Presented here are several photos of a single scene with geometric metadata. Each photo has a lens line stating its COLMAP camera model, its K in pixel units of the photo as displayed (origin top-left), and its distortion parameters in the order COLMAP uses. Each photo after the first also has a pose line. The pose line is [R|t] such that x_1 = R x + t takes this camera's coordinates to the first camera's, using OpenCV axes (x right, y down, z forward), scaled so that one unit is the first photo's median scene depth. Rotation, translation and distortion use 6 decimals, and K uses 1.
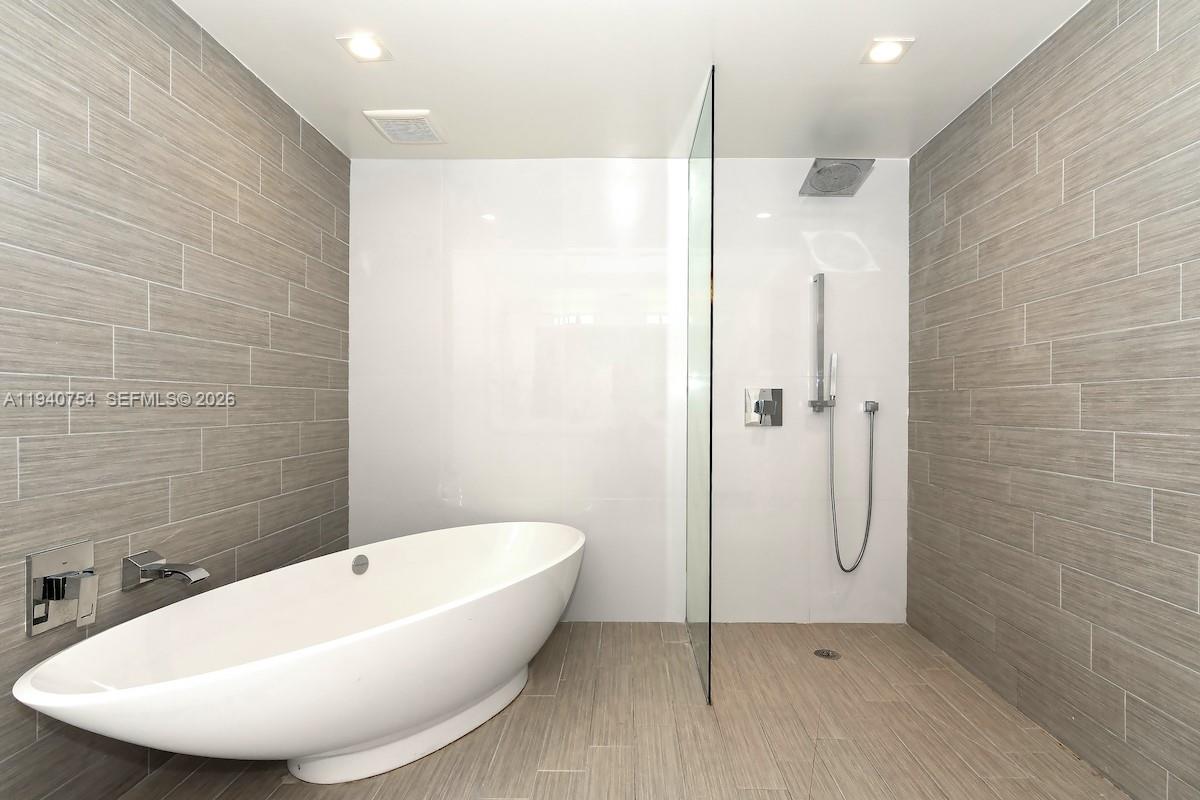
lens RADIAL K [[616.4, 0, 600.0], [0, 616.4, 400.0], [0, 0, 1]] dist [-0.000405, 0.001643]
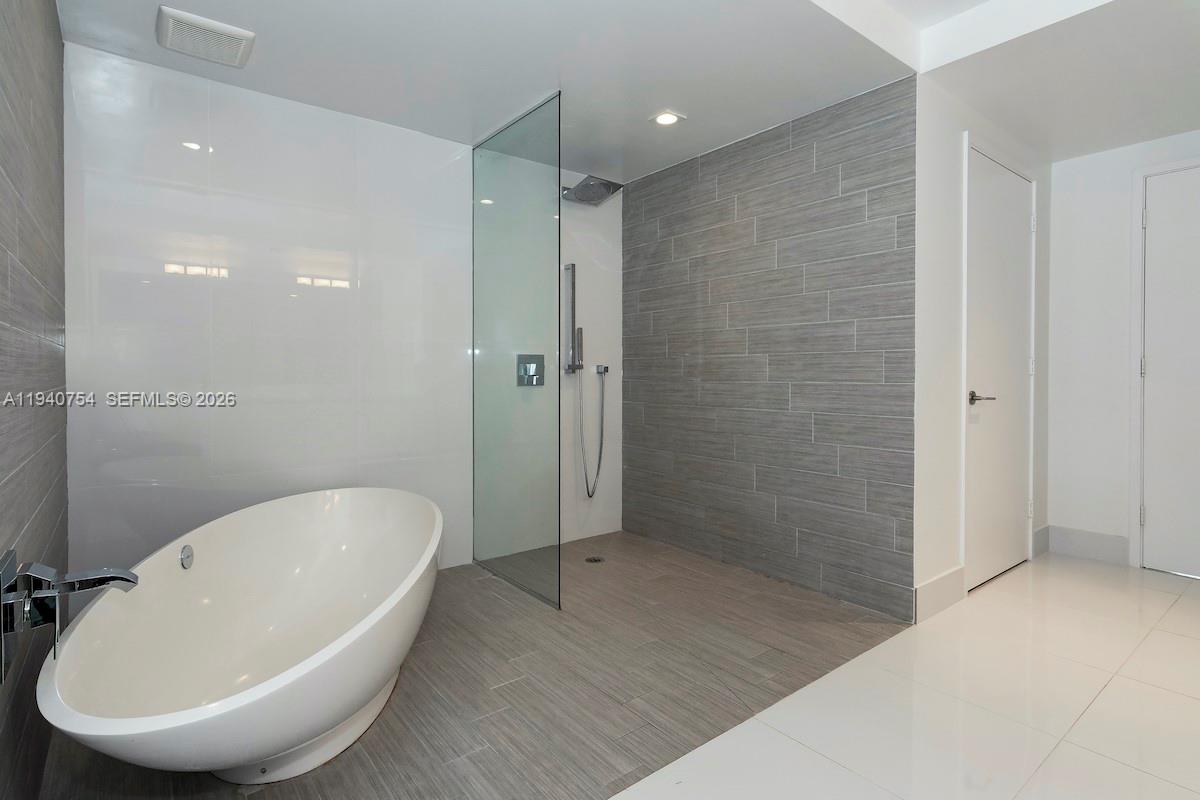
lens RADIAL K [[602.3, 0, 599.6], [0, 602.3, 369.8], [0, 0, 1]] dist [-0.000771, 0.000195]
pose [[0.774975, -0.000259, 0.631992, -0.521269], [-0.003439, 0.999983, 0.004627, 0.008085], [-0.631983, -0.005759, 0.774961, 0.016860]]
